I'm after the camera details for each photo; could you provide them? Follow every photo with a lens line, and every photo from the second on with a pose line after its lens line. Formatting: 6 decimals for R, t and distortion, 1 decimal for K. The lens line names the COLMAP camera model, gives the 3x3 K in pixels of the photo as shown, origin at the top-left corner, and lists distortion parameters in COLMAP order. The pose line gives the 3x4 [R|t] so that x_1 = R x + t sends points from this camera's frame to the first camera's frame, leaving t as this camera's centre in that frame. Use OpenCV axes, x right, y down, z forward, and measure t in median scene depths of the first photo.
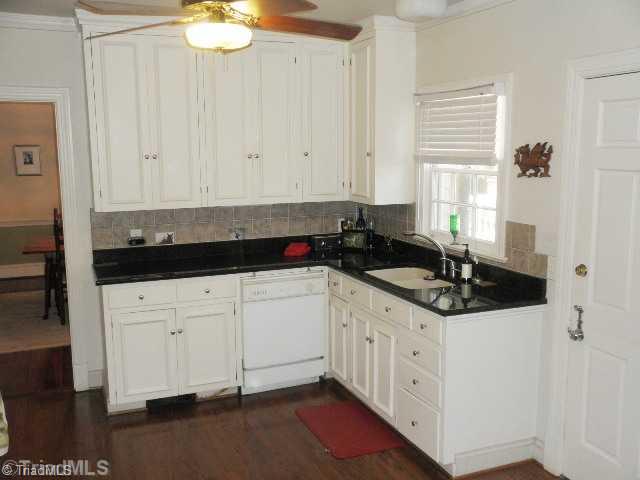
lens RADIAL K [[648.8, 0, 320.0], [0, 648.8, 240.0], [0, 0, 1]] dist [-0.000403, 0.000837]
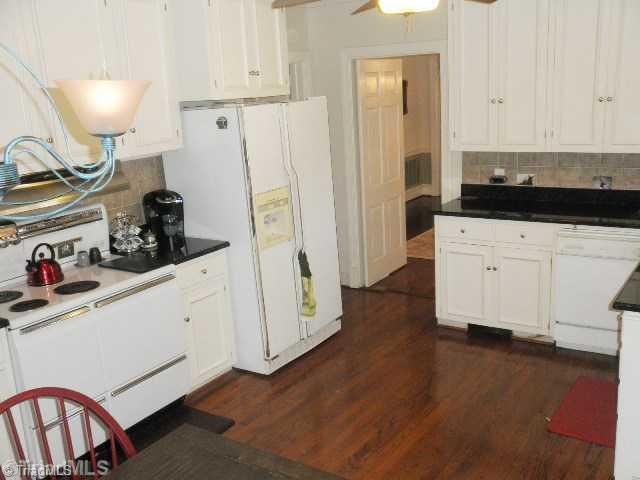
lens RADIAL K [[668.1, 0, 320.0], [0, 668.1, 240.0], [0, 0, 1]] dist [-0.006590, -0.001533]
pose [[0.553689, 0.173385, -0.814473, 0.471283], [-0.070814, 0.984344, 0.161407, -0.057558], [0.829707, -0.031693, 0.557299, 0.140077]]
